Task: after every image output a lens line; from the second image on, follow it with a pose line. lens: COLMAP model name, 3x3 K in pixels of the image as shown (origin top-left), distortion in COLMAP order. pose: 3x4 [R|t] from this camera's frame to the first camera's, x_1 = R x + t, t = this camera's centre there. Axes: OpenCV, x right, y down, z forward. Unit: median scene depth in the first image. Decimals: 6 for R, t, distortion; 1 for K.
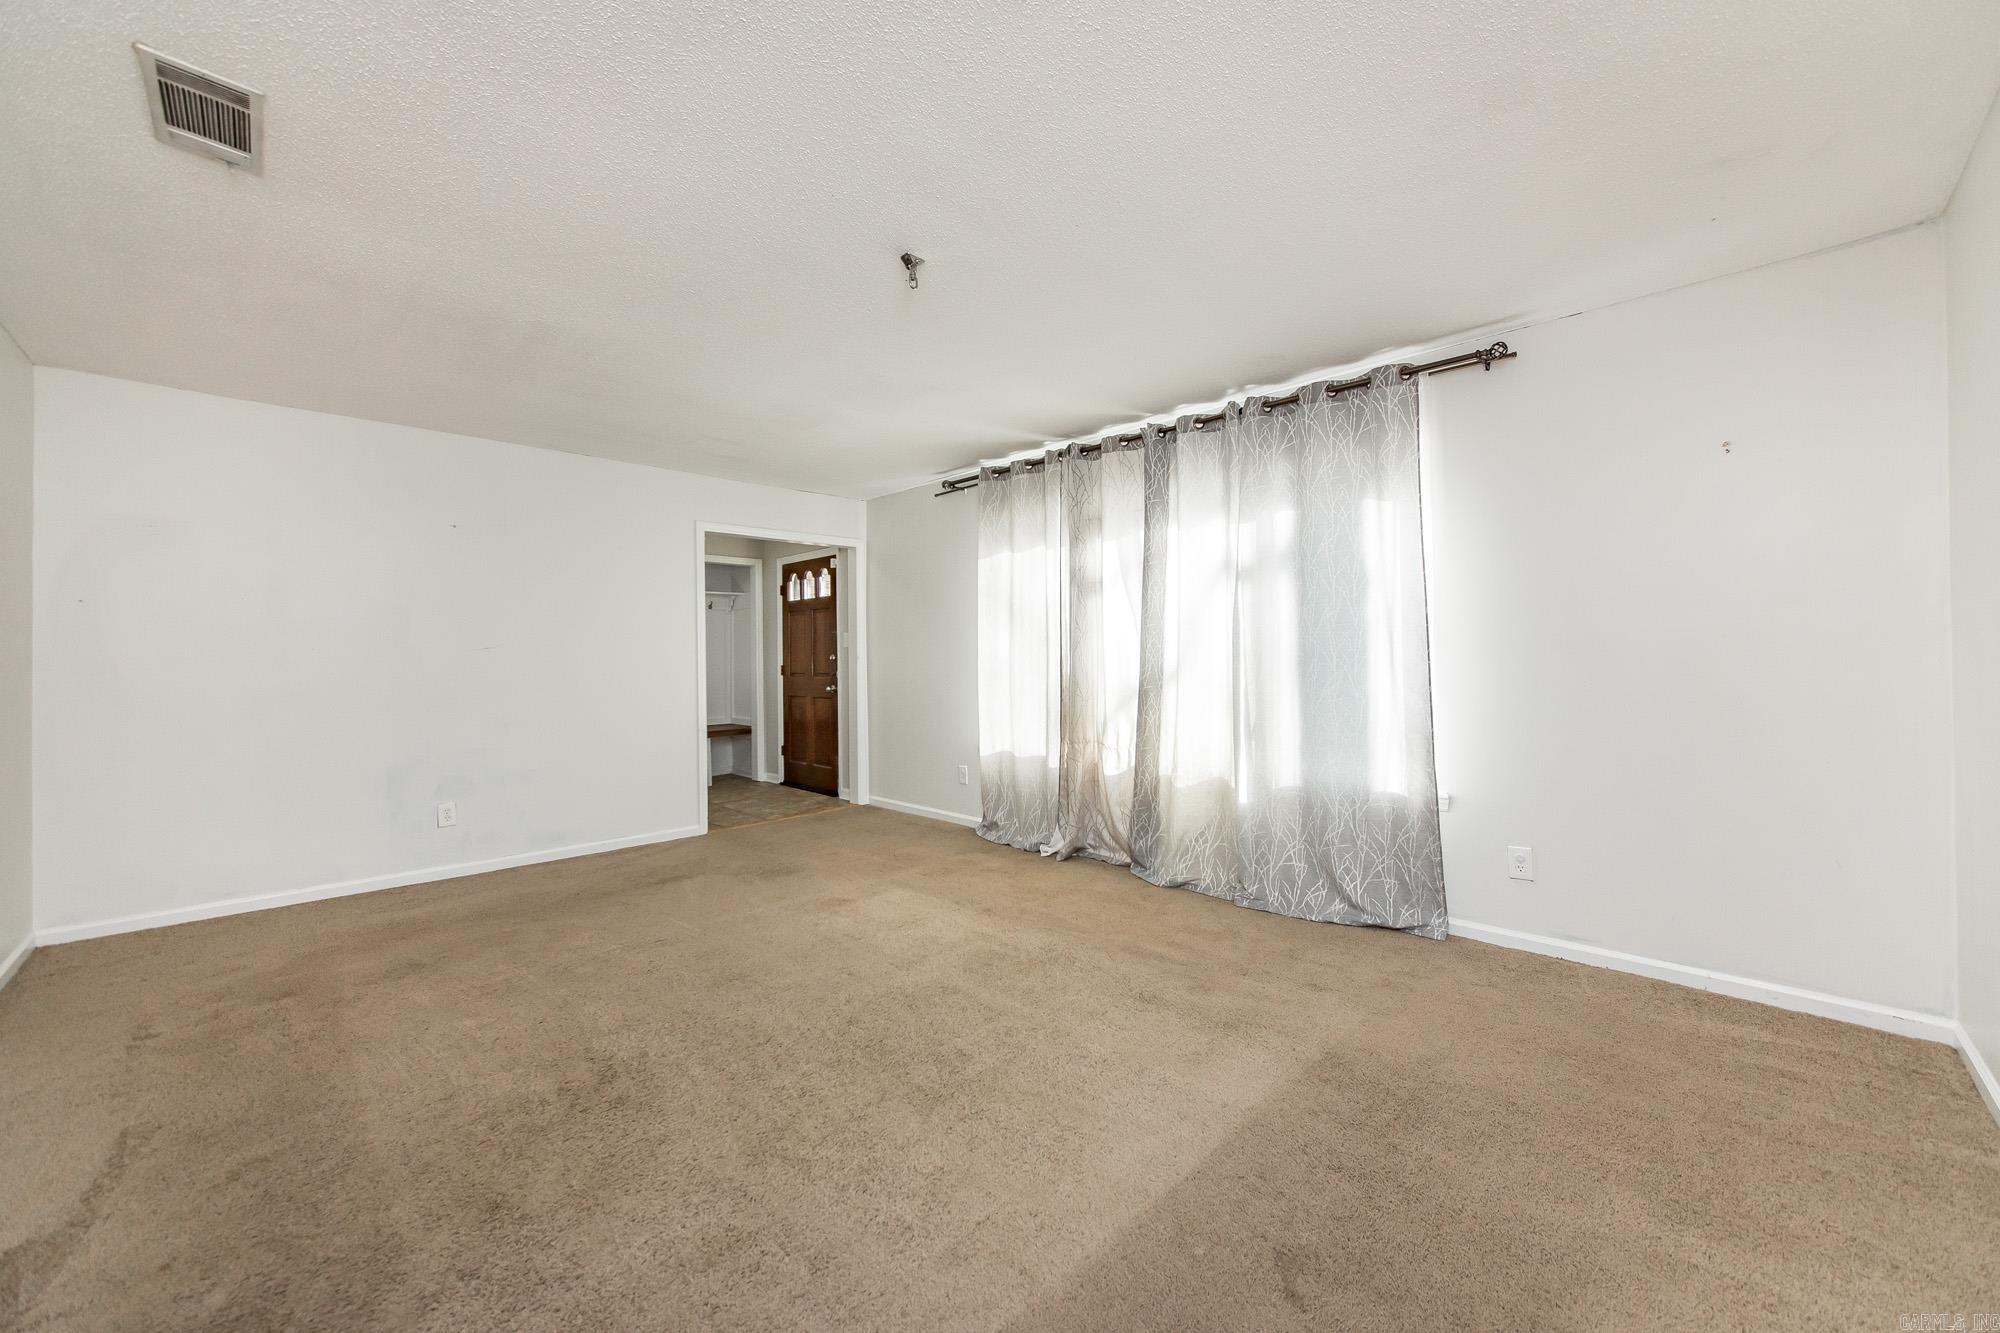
lens RADIAL K [[768.1, 0, 988.5], [0, 768.1, 669.2], [0, 0, 1]] dist [-0.000353, -0.000040]
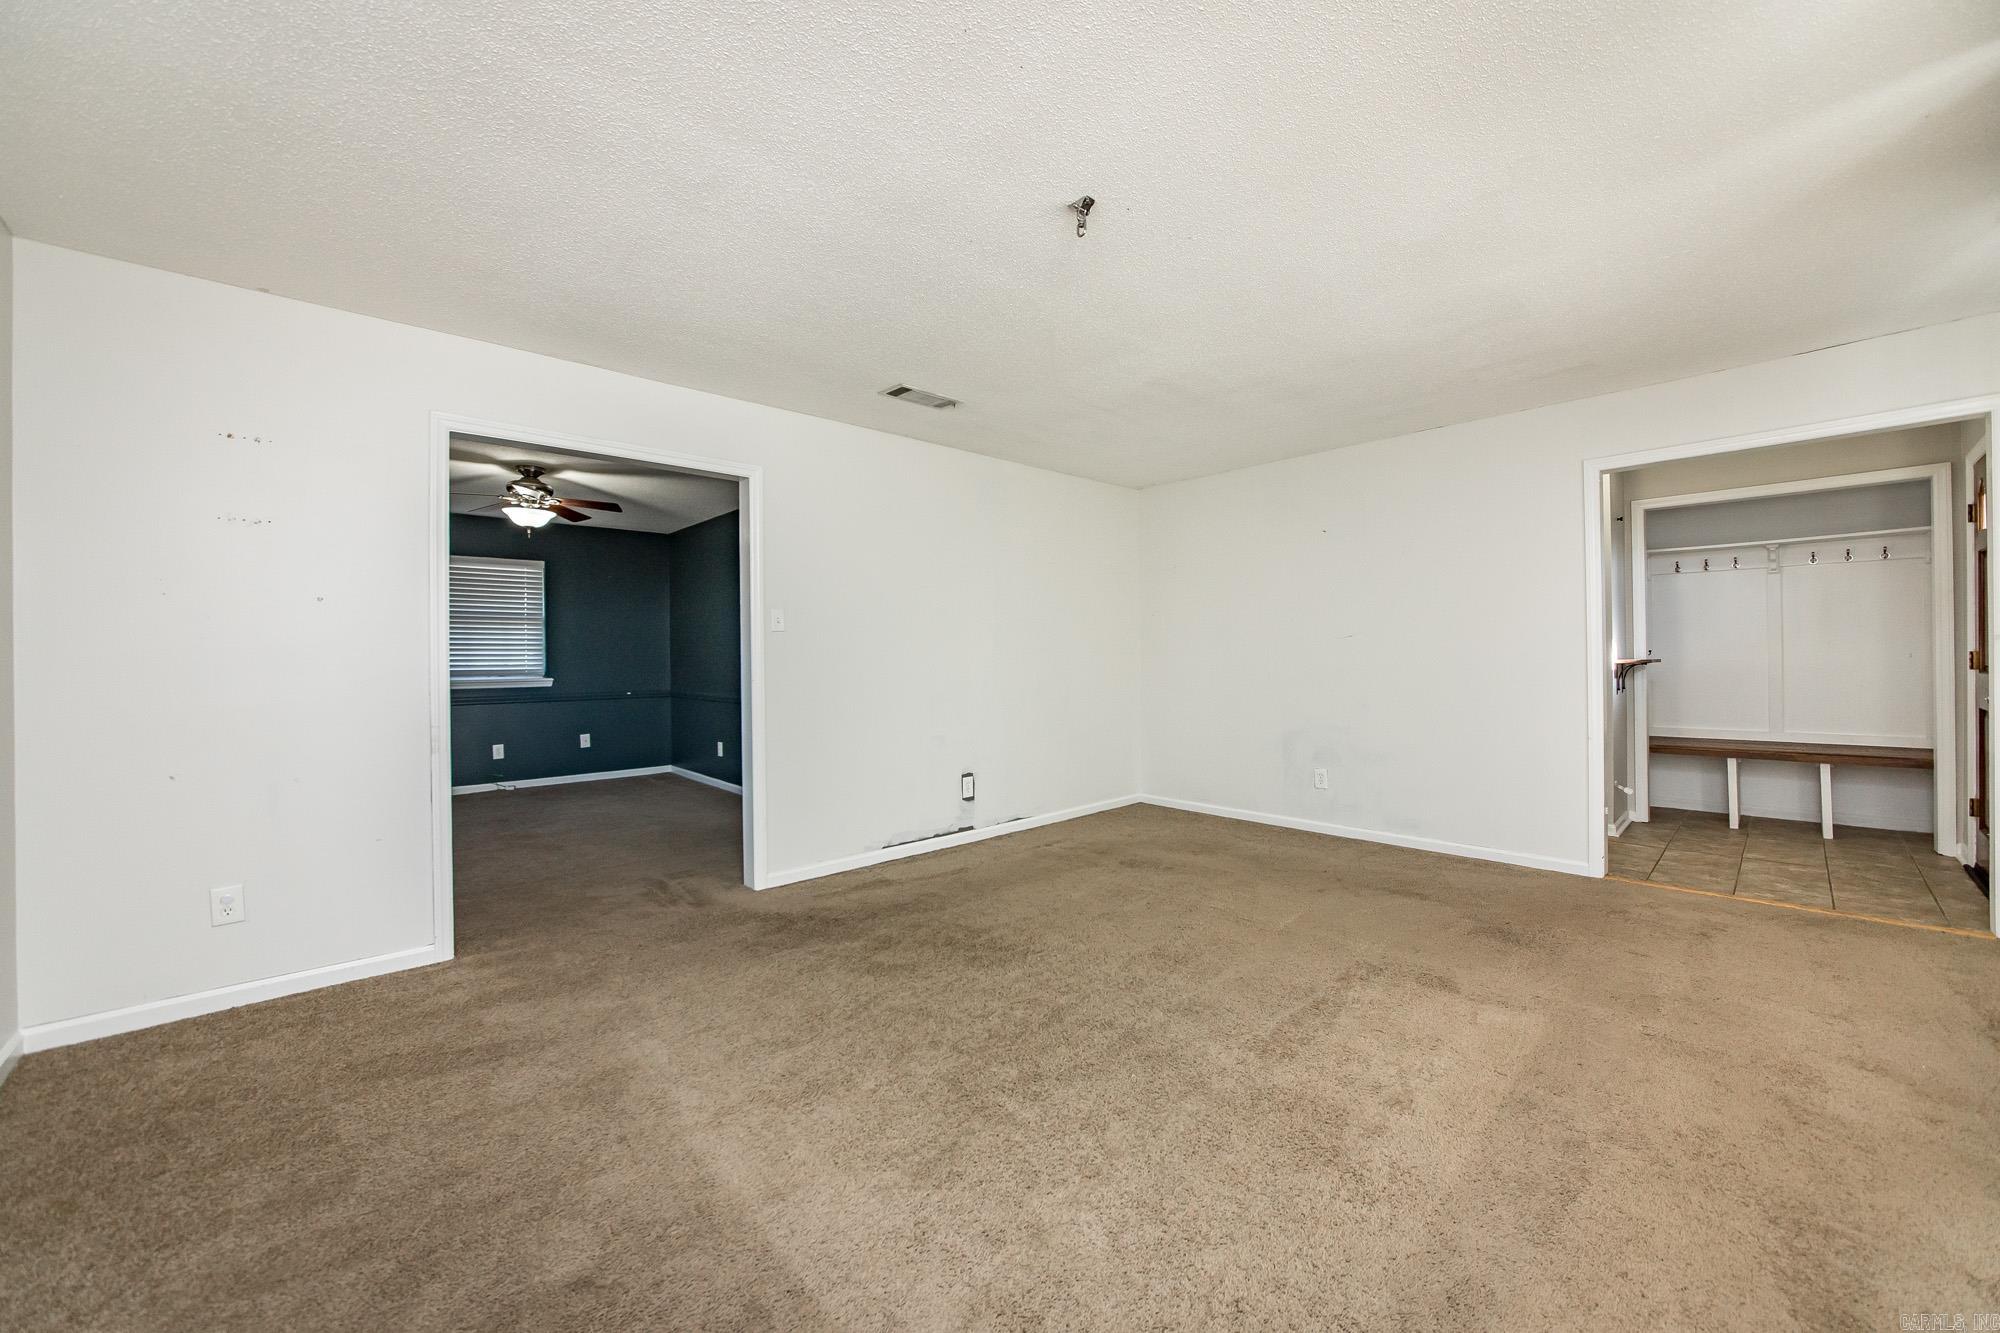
lens RADIAL K [[749.6, 0, 993.3], [0, 749.6, 652.2], [0, 0, 1]] dist [-0.012348, -0.000066]
pose [[-0.042363, 0.003198, -0.999097, 0.475164], [-0.001332, 0.999994, 0.003257, -0.007377], [0.999101, 0.001469, -0.042359, 0.564403]]
